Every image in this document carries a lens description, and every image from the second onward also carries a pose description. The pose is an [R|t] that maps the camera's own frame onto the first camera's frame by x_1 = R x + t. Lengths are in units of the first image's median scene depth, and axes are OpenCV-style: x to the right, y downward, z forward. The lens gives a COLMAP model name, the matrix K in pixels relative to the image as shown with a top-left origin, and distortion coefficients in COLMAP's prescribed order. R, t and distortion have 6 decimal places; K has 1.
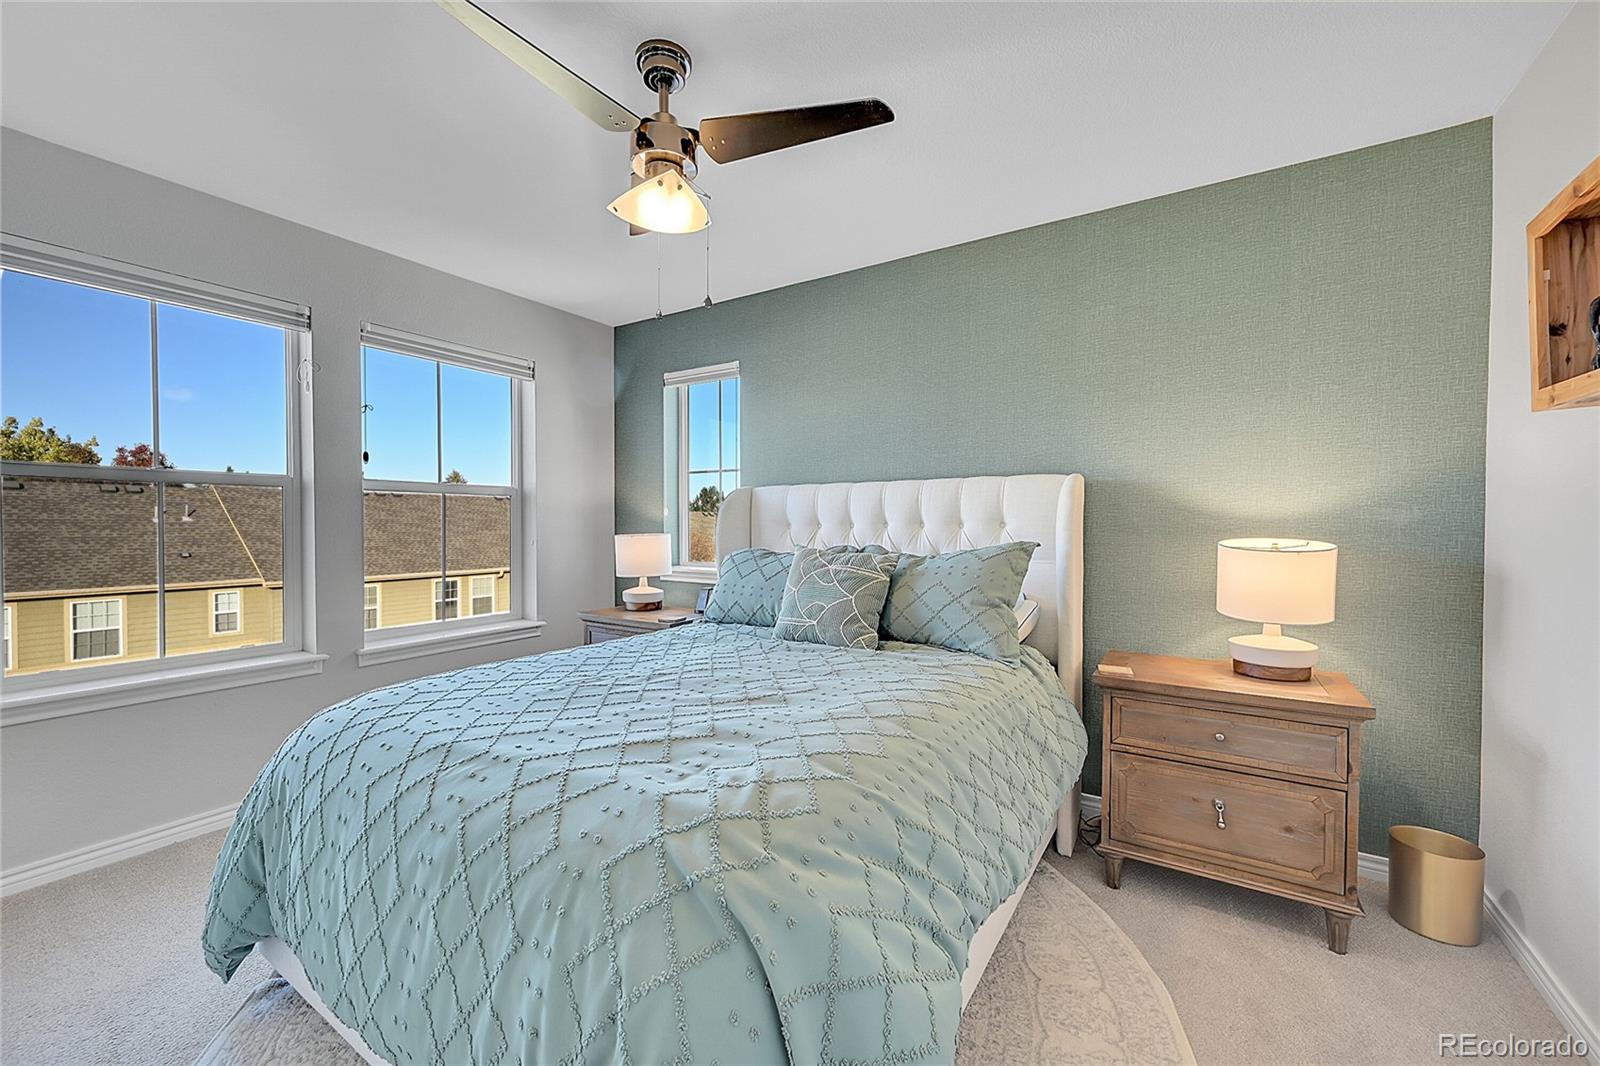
lens RADIAL K [[626.1, 0, 792.2], [0, 626.1, 528.3], [0, 0, 1]] dist [-0.000305, 0.000281]
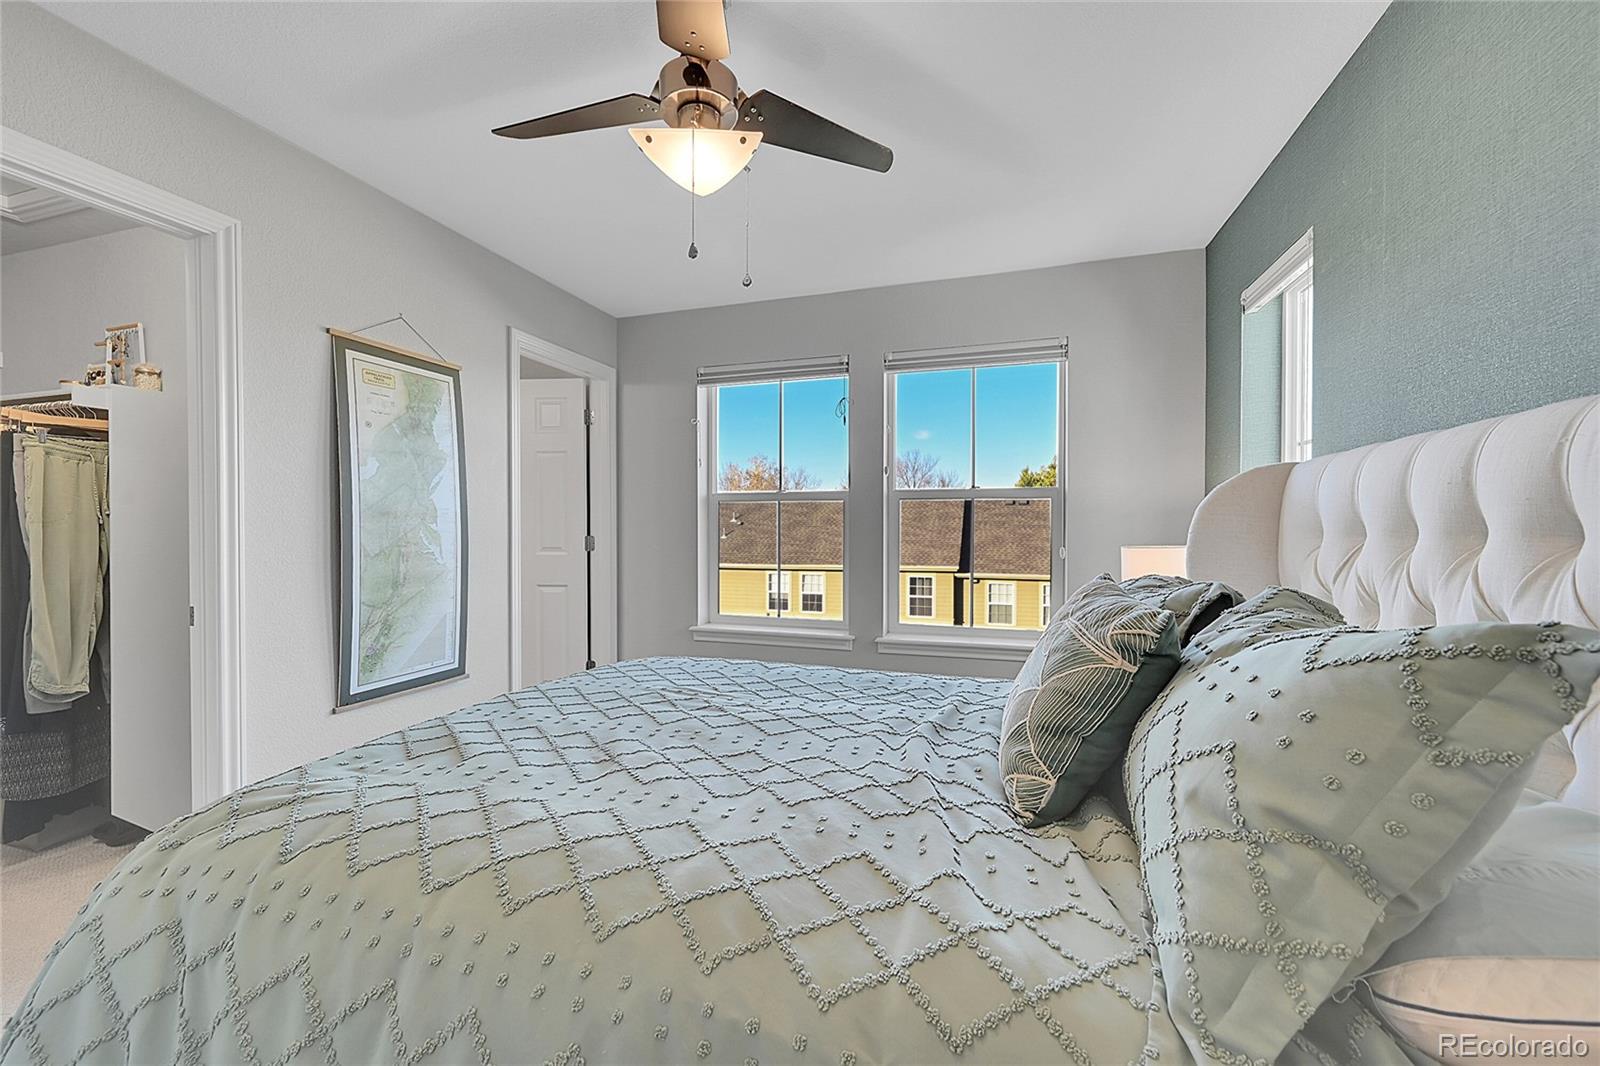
lens RADIAL K [[626.1, 0, 805.8], [0, 626.1, 531.0], [0, 0, 1]] dist [-0.000305, 0.000281]
pose [[0.256633, 0.008191, -0.966474, 0.431007], [-0.017040, 0.999847, 0.003950, -0.000426], [0.966359, 0.015455, 0.256733, 0.592280]]
